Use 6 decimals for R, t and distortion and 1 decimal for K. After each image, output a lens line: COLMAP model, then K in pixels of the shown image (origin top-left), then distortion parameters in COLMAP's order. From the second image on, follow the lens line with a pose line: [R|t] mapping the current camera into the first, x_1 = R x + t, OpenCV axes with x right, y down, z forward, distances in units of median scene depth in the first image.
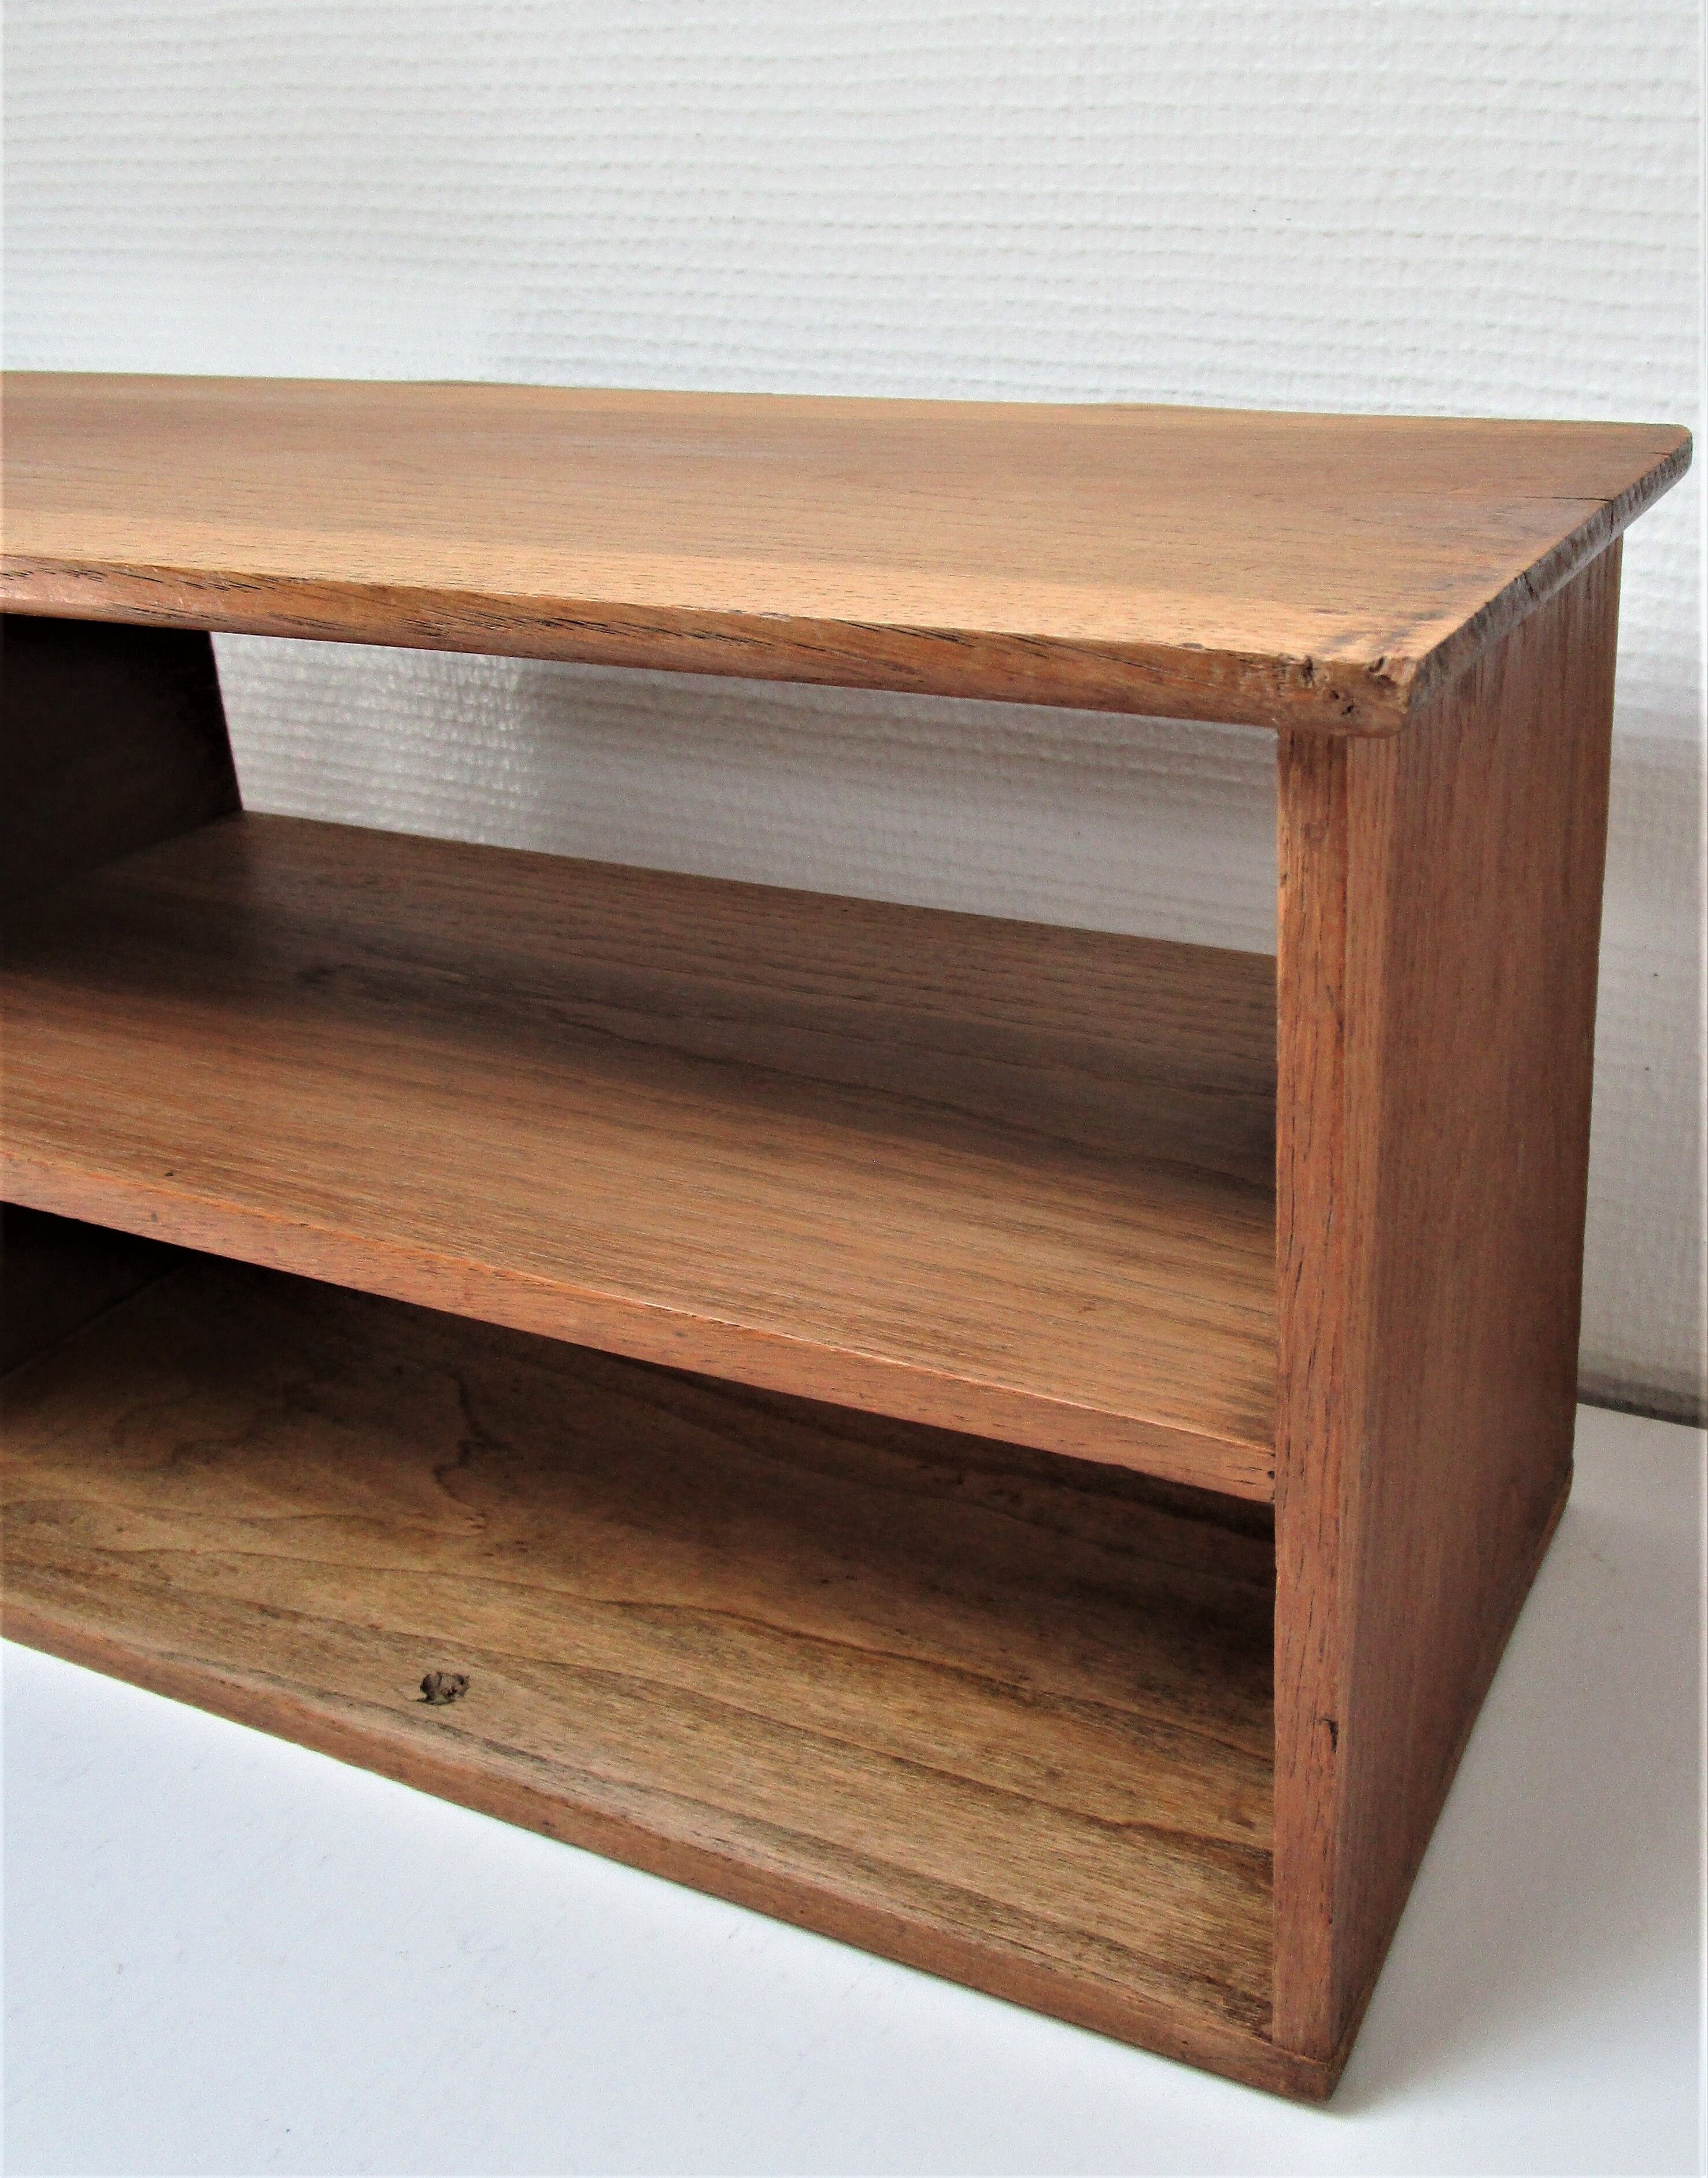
lens RADIAL K [[1858.1, 0, 1052.4], [0, 1858.1, 1216.4], [0, 0, 1]] dist [-0.010919, 0.011251]
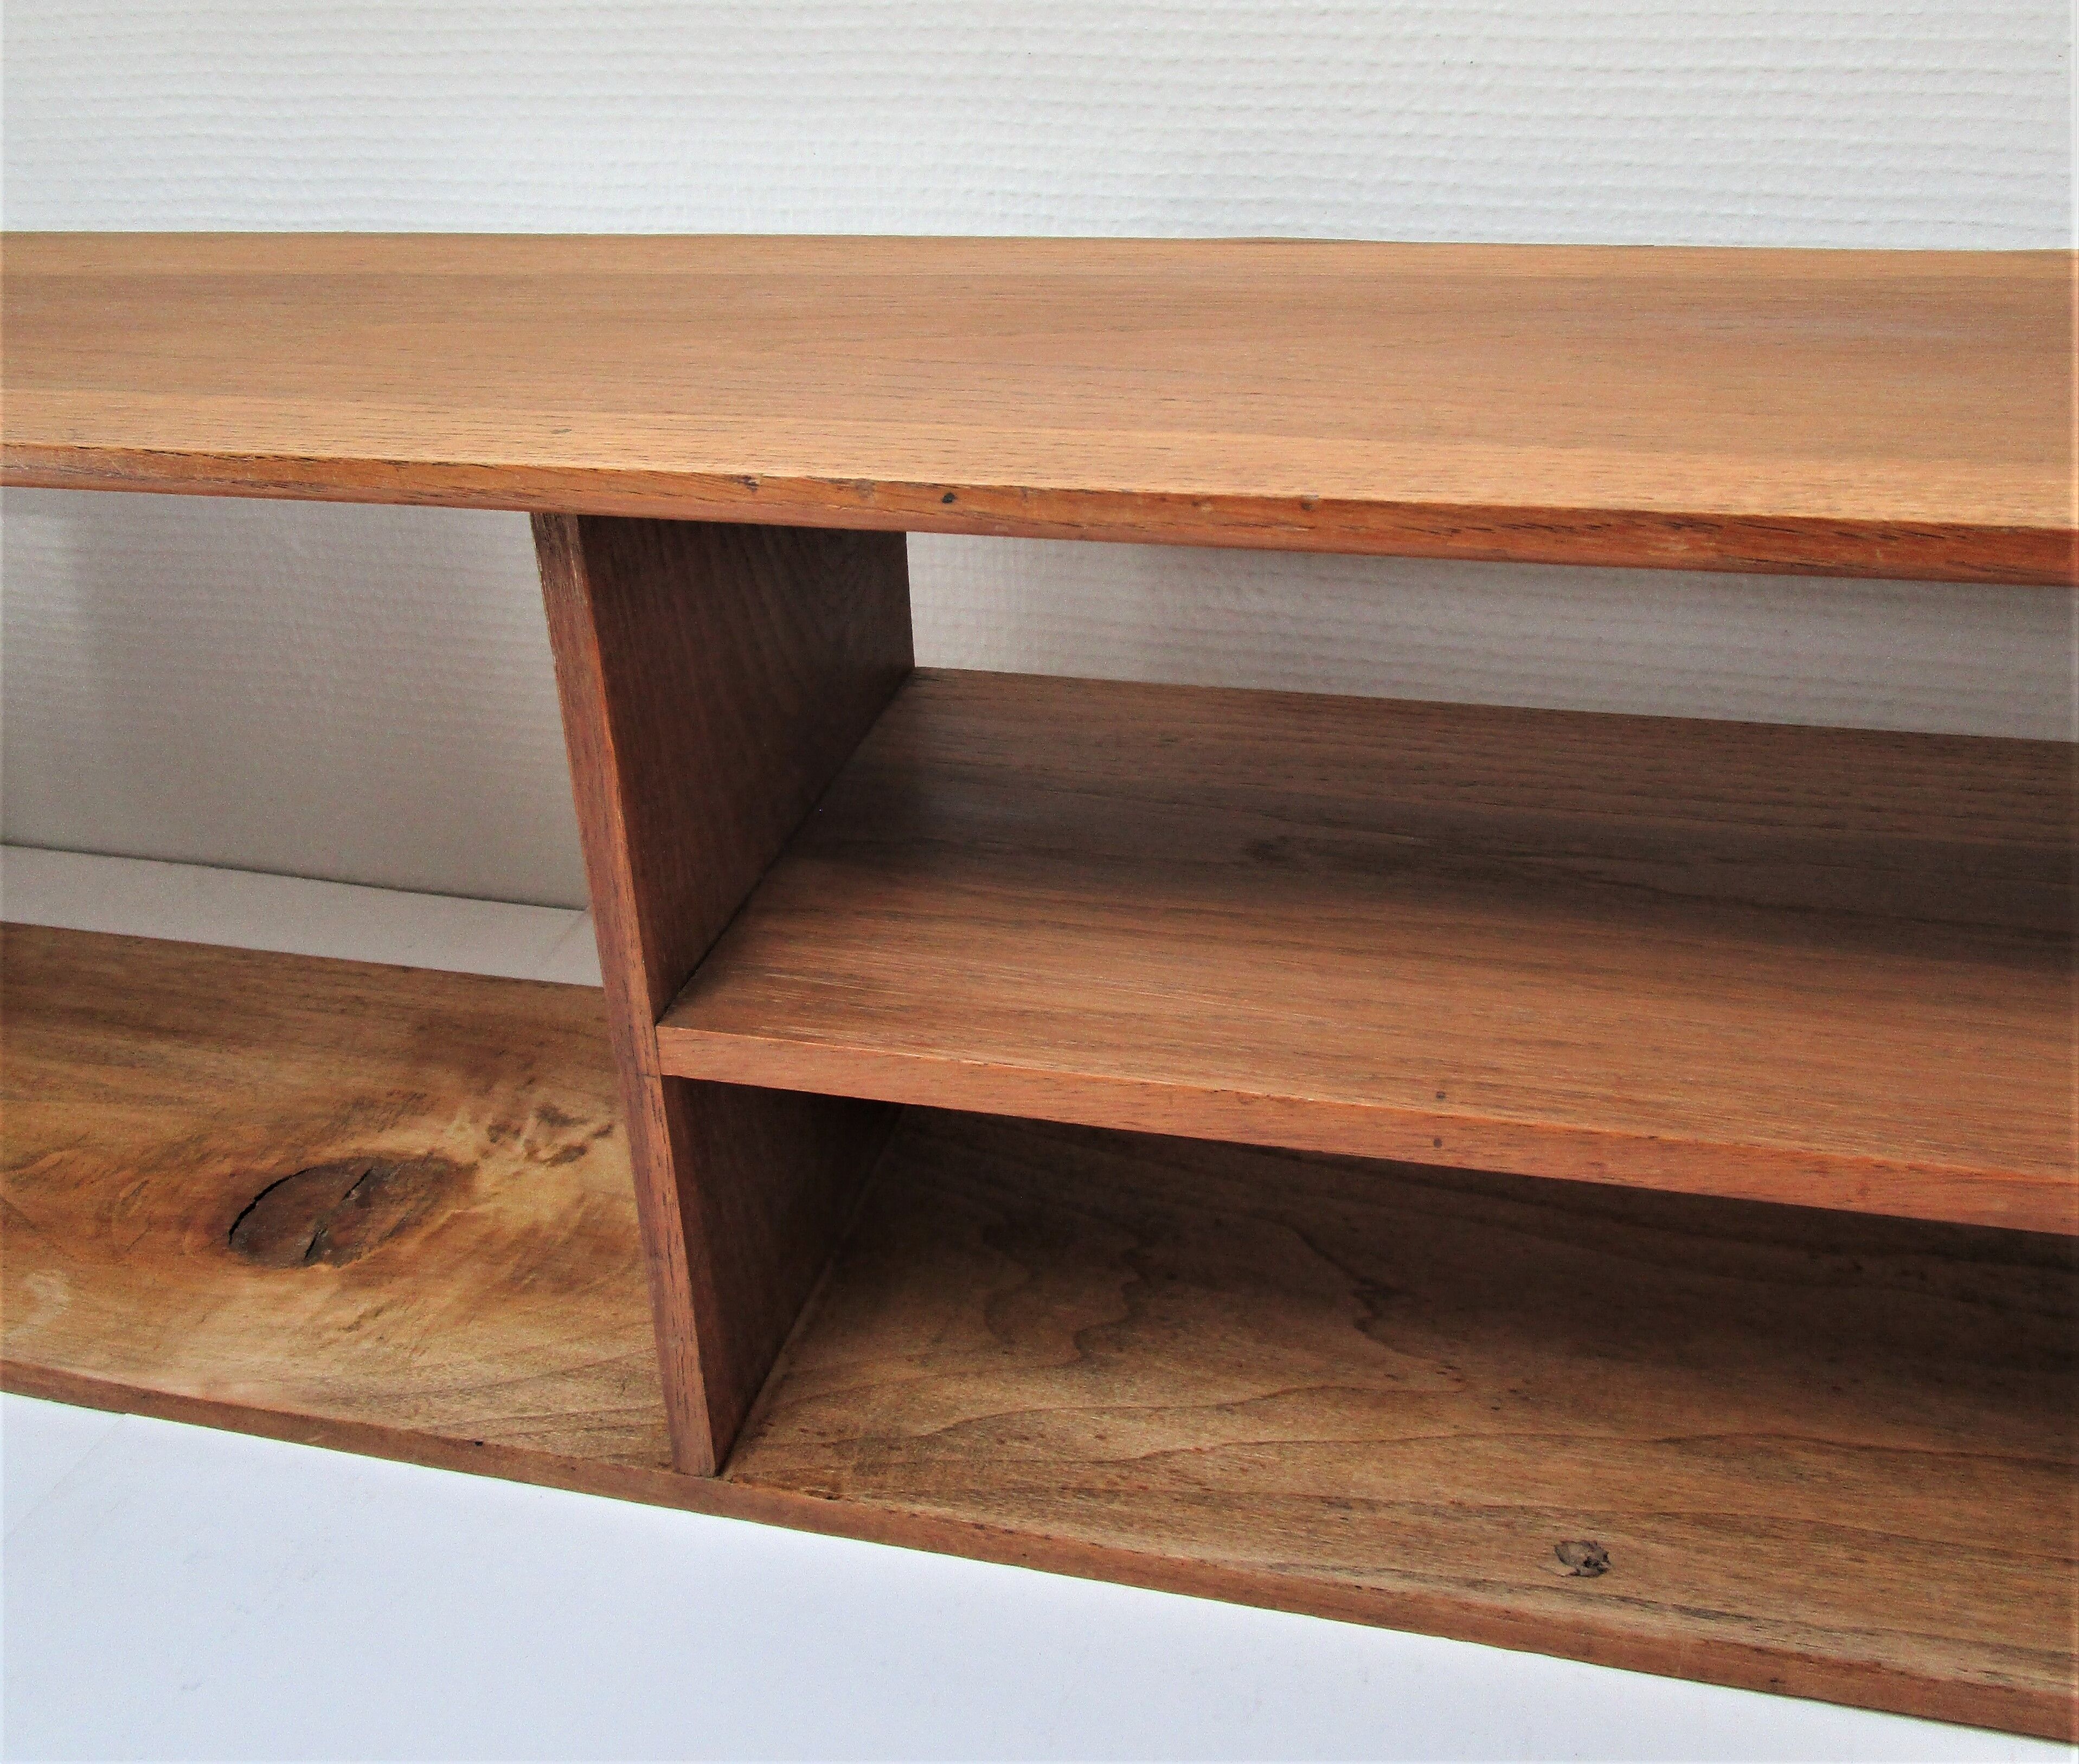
lens RADIAL K [[1757.8, 0, 1039.5], [0, 1757.8, 882.0], [0, 0, 1]] dist [-0.003503, -0.001713]
pose [[0.982734, -0.101123, 0.154945, -0.641925], [0.101637, 0.994811, 0.004620, -0.126370], [-0.154608, 0.011208, 0.987912, 0.092169]]
